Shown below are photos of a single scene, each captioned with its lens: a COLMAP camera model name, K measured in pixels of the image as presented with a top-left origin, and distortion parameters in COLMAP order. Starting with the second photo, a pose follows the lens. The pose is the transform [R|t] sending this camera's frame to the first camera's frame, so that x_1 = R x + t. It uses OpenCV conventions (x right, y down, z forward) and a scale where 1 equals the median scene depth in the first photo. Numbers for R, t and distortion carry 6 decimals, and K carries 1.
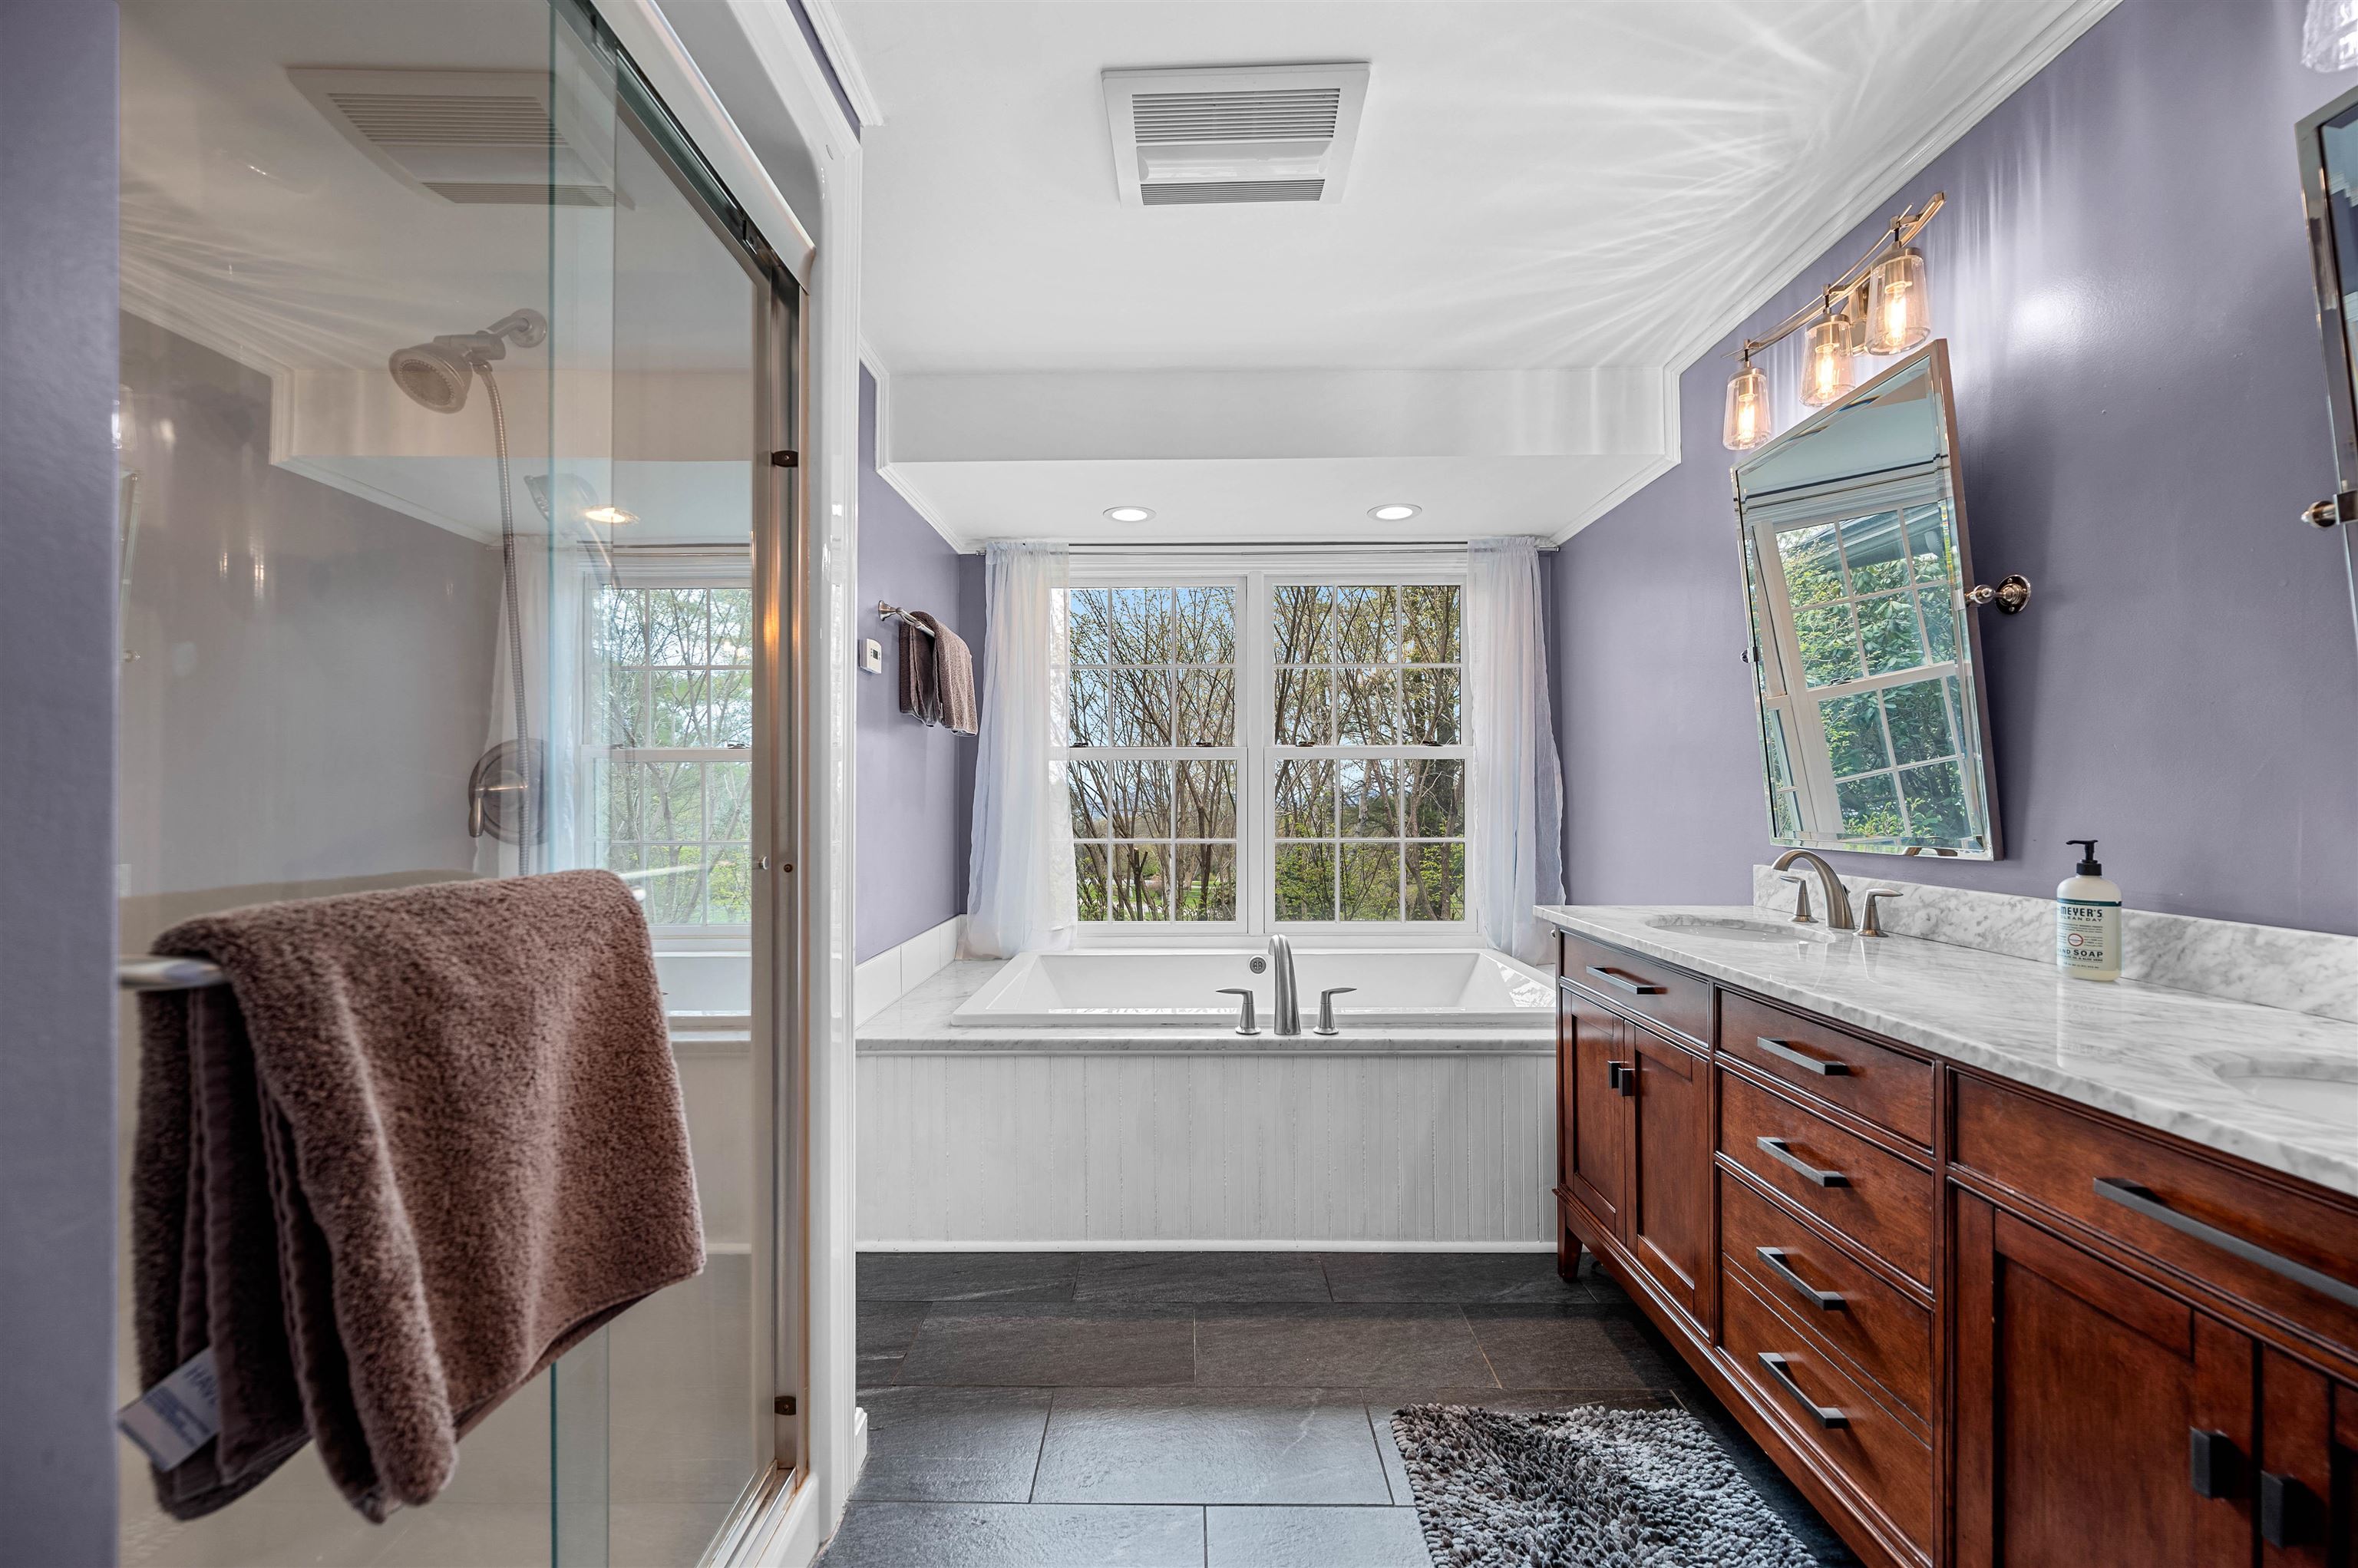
lens RADIAL K [[954.3, 0, 1179.1], [0, 954.3, 783.0], [0, 0, 1]] dist [-0.003030, 0.000809]
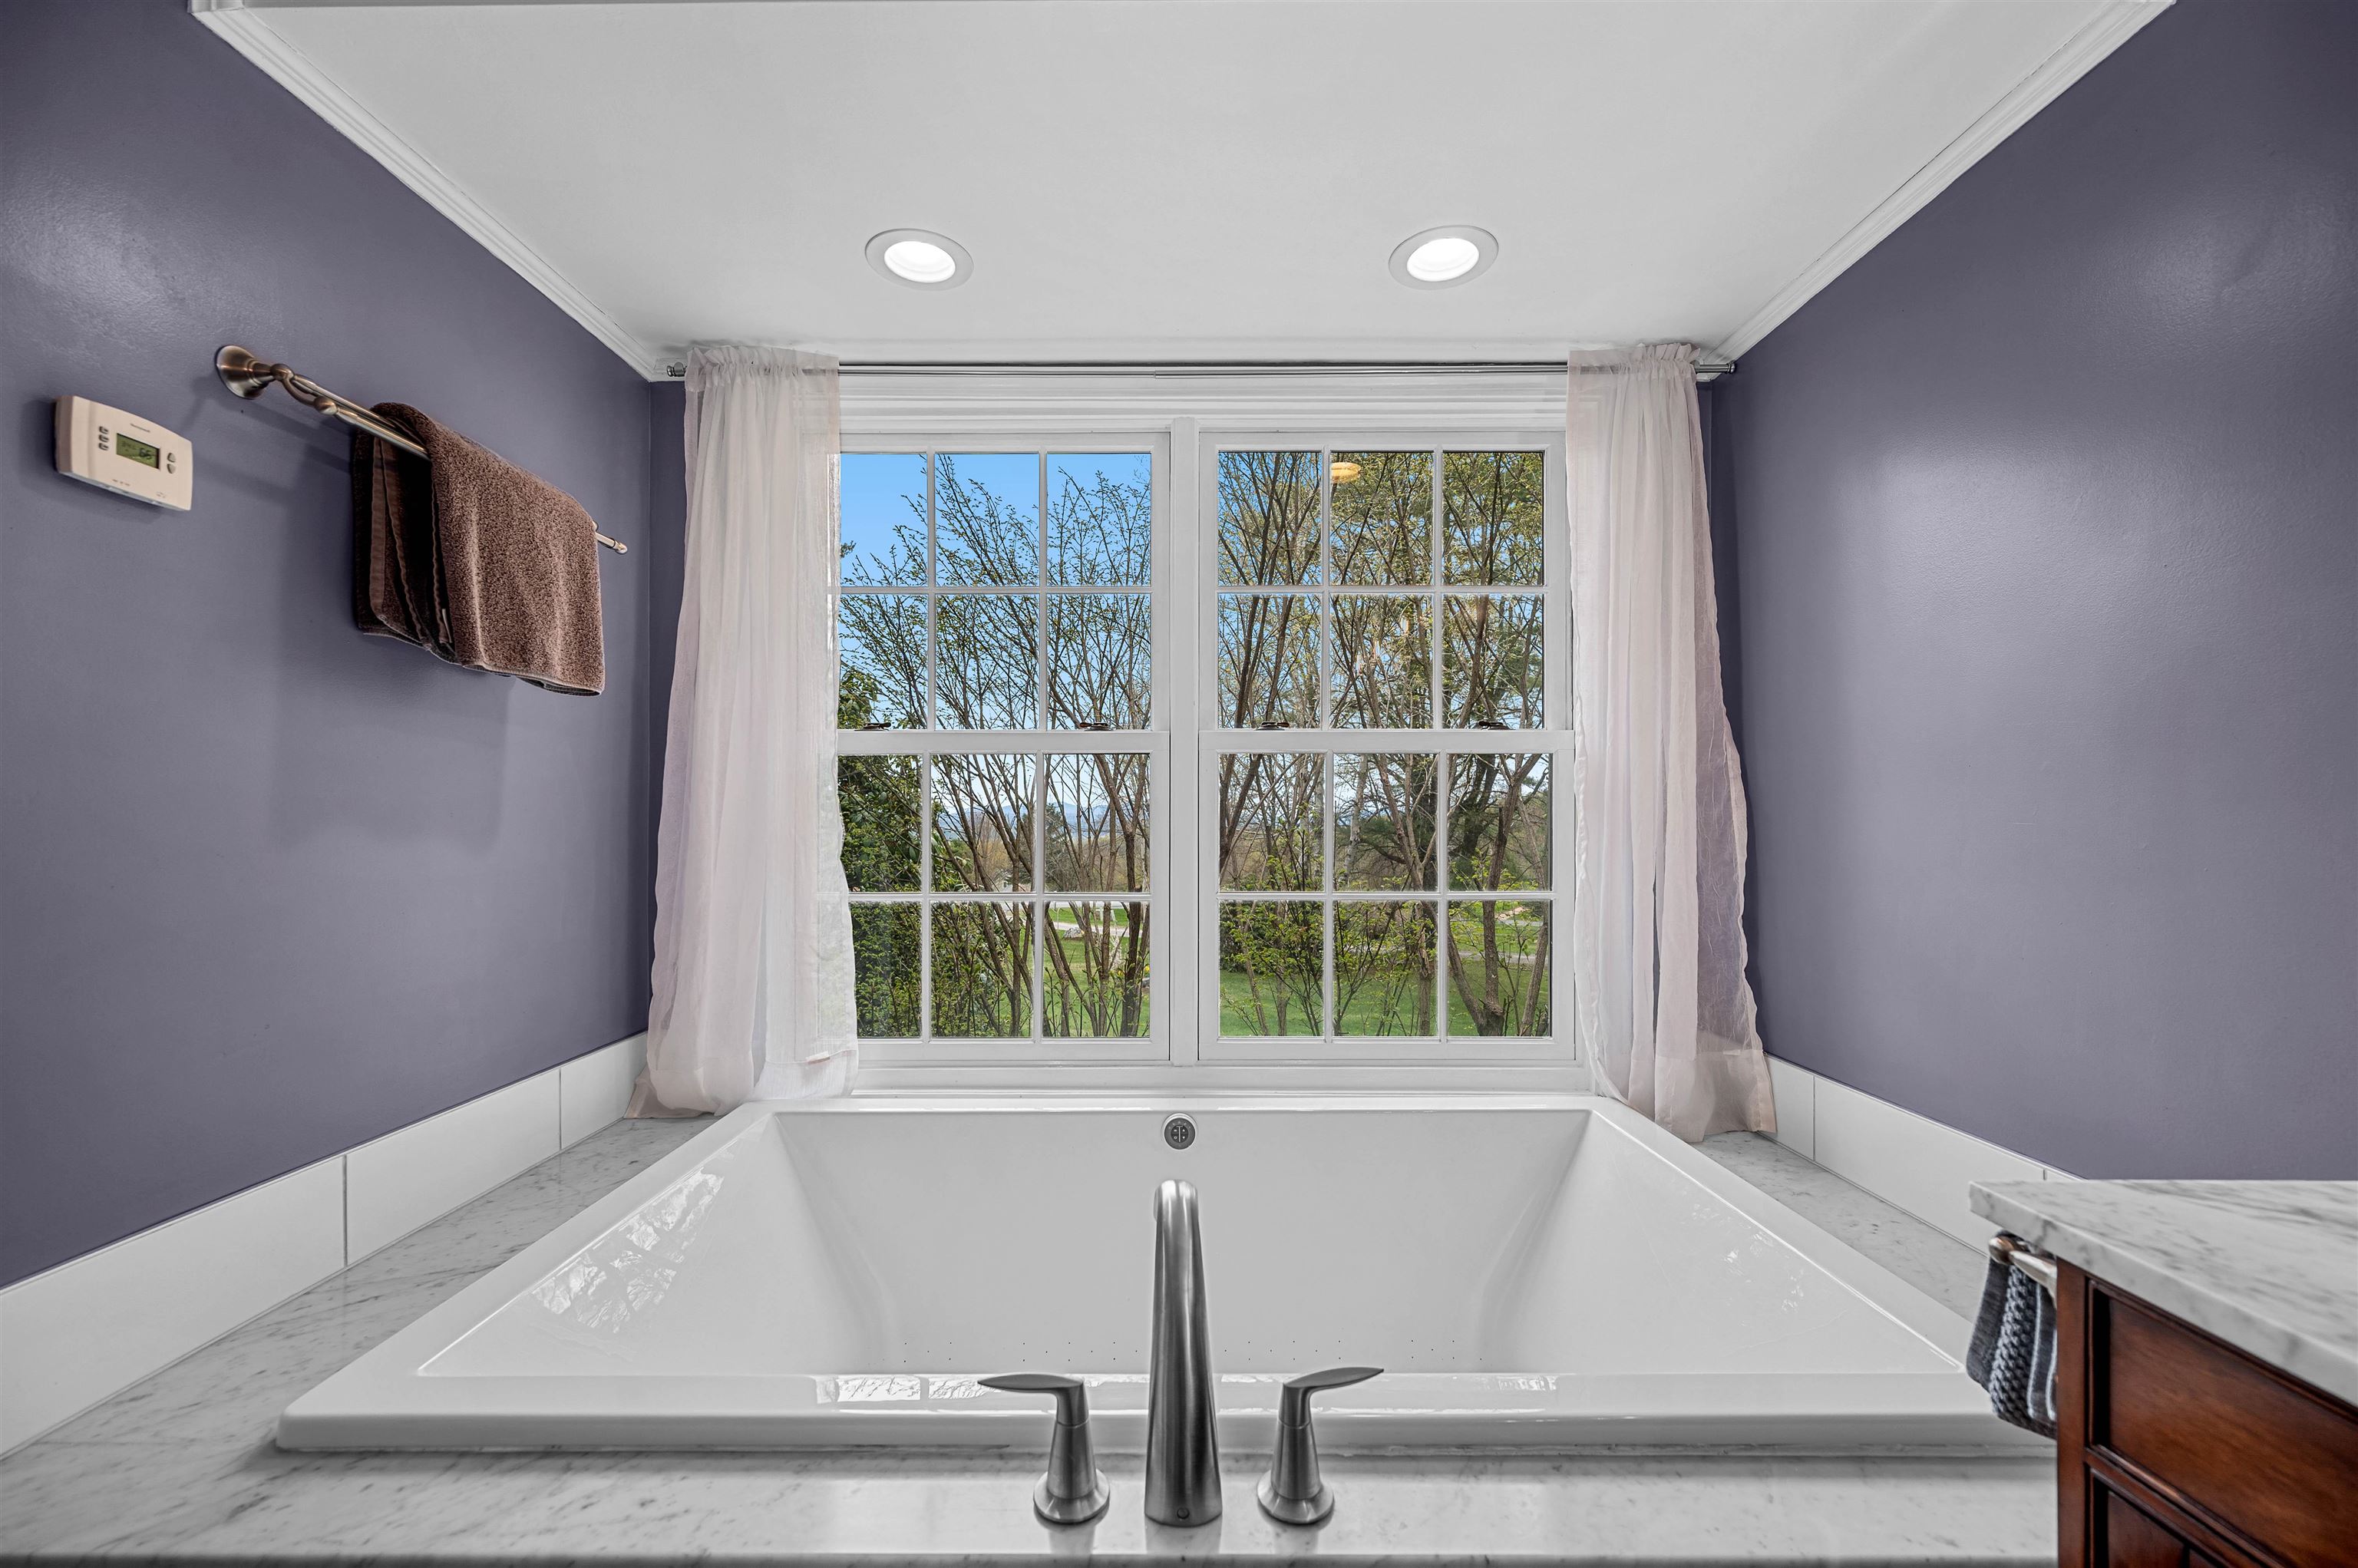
lens RADIAL K [[954.3, 0, 1174.2], [0, 954.3, 804.8], [0, 0, 1]] dist [-0.003030, 0.000809]
pose [[0.999987, 0.003086, 0.003943, 0.074978], [-0.003096, 0.999992, 0.002330, 0.004943], [-0.003936, -0.002343, 0.999990, 0.451347]]
